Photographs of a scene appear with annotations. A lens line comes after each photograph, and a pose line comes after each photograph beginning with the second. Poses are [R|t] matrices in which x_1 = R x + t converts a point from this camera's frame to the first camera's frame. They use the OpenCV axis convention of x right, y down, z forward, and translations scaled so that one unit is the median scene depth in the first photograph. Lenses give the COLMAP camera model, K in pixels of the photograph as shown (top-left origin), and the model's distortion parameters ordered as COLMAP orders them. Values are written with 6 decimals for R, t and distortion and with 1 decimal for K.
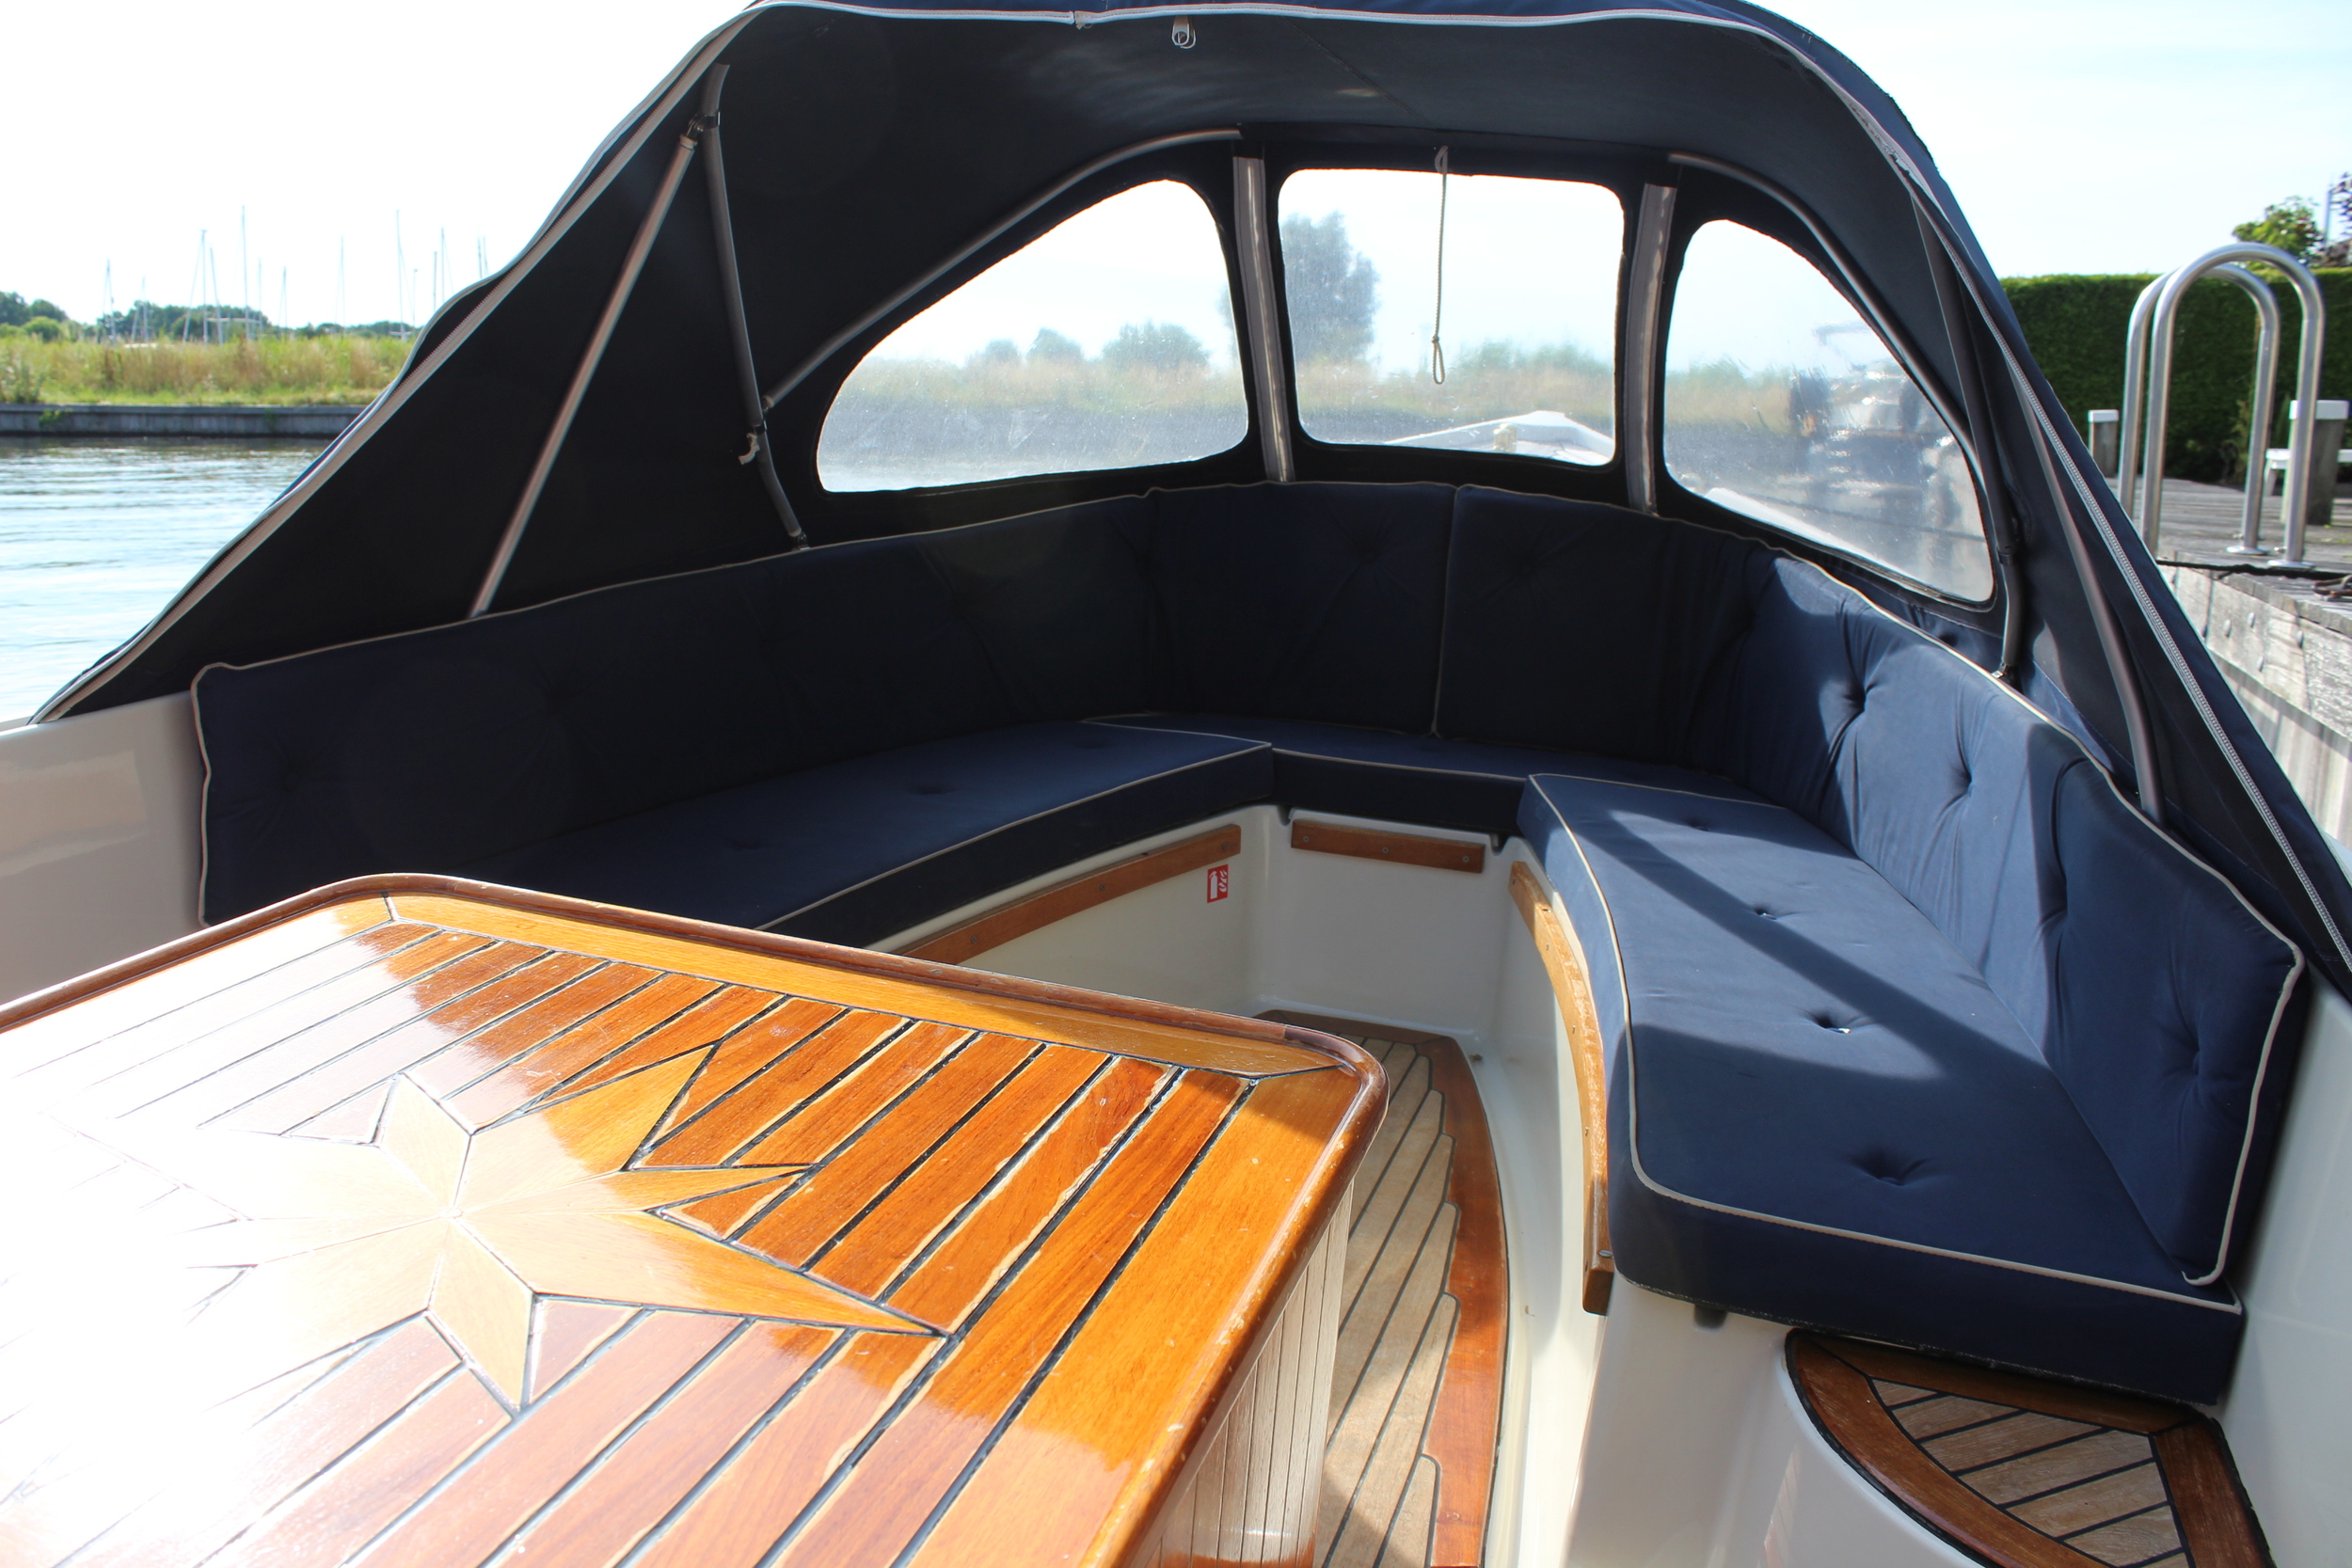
lens RADIAL K [[1997.3, 0, 1163.5], [0, 1997.3, 776.3], [0, 0, 1]] dist [-0.157251, 0.136851]
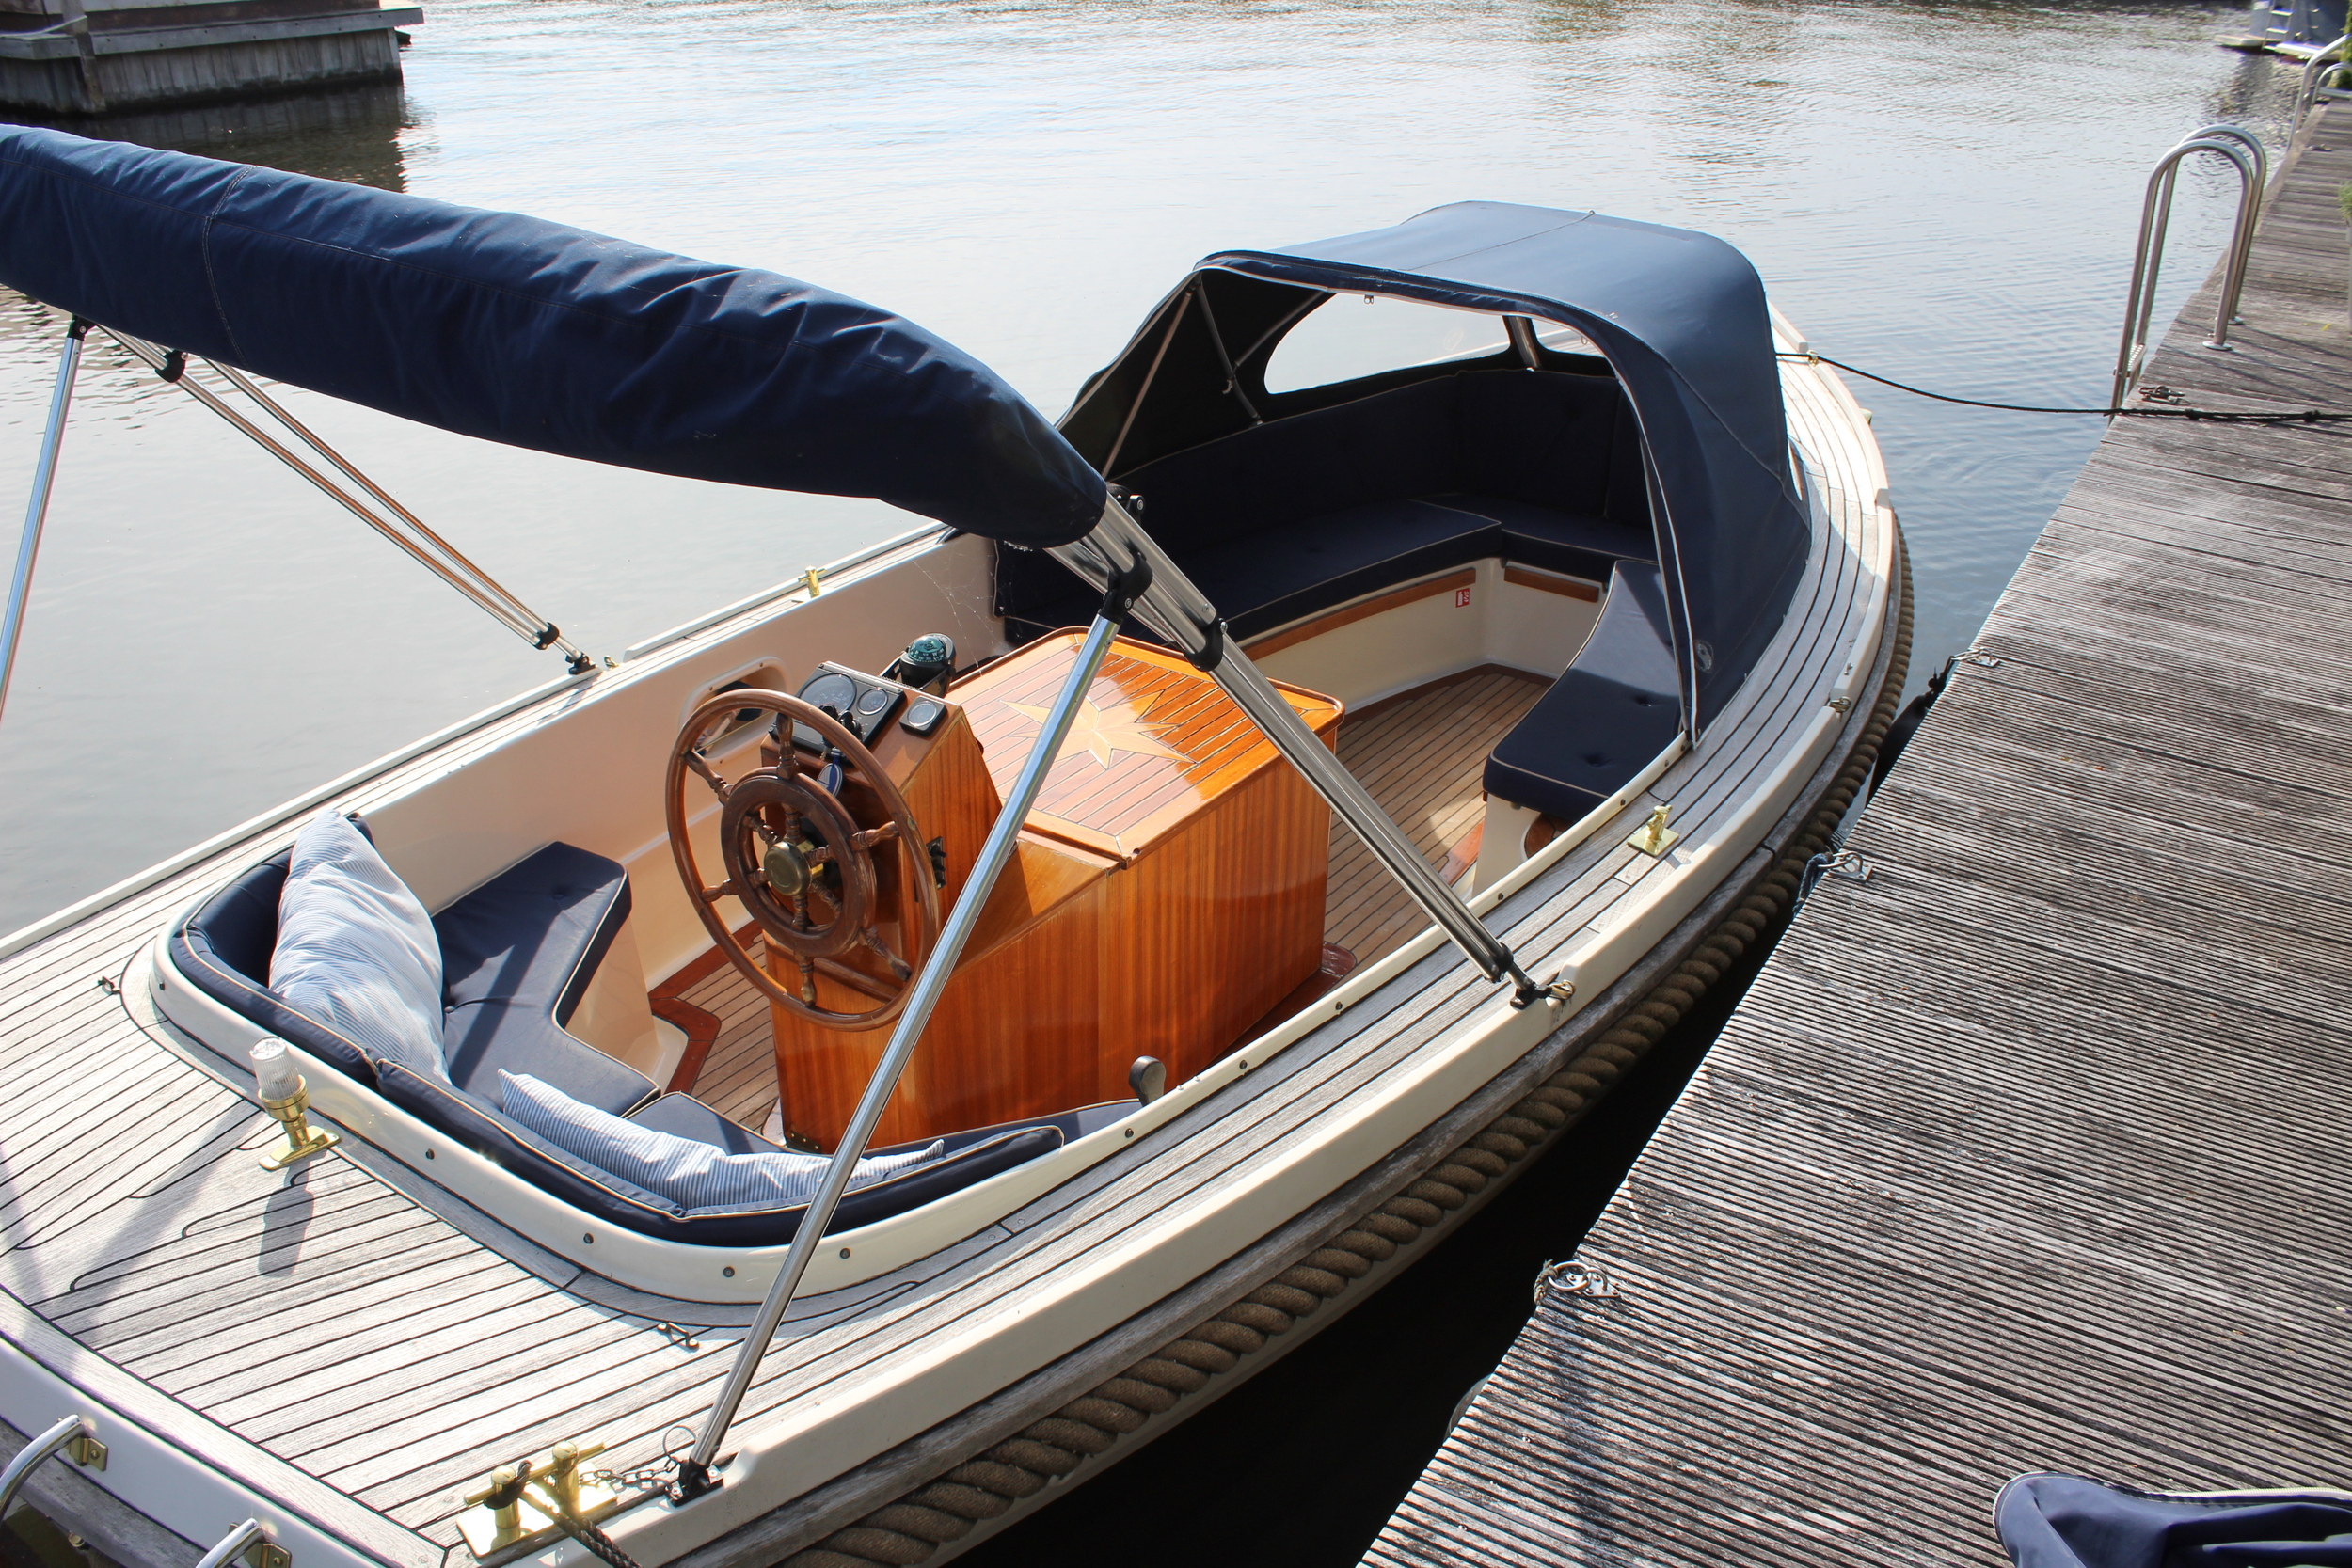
lens RADIAL K [[1997.3, 0, 1188.8], [0, 1997.3, 776.6], [0, 0, 1]] dist [-0.157251, 0.136851]
pose [[0.957426, 0.085282, -0.275795, 0.322545], [-0.023506, 0.975226, 0.219960, -0.197792], [0.287721, -0.204112, 0.935711, -0.939263]]
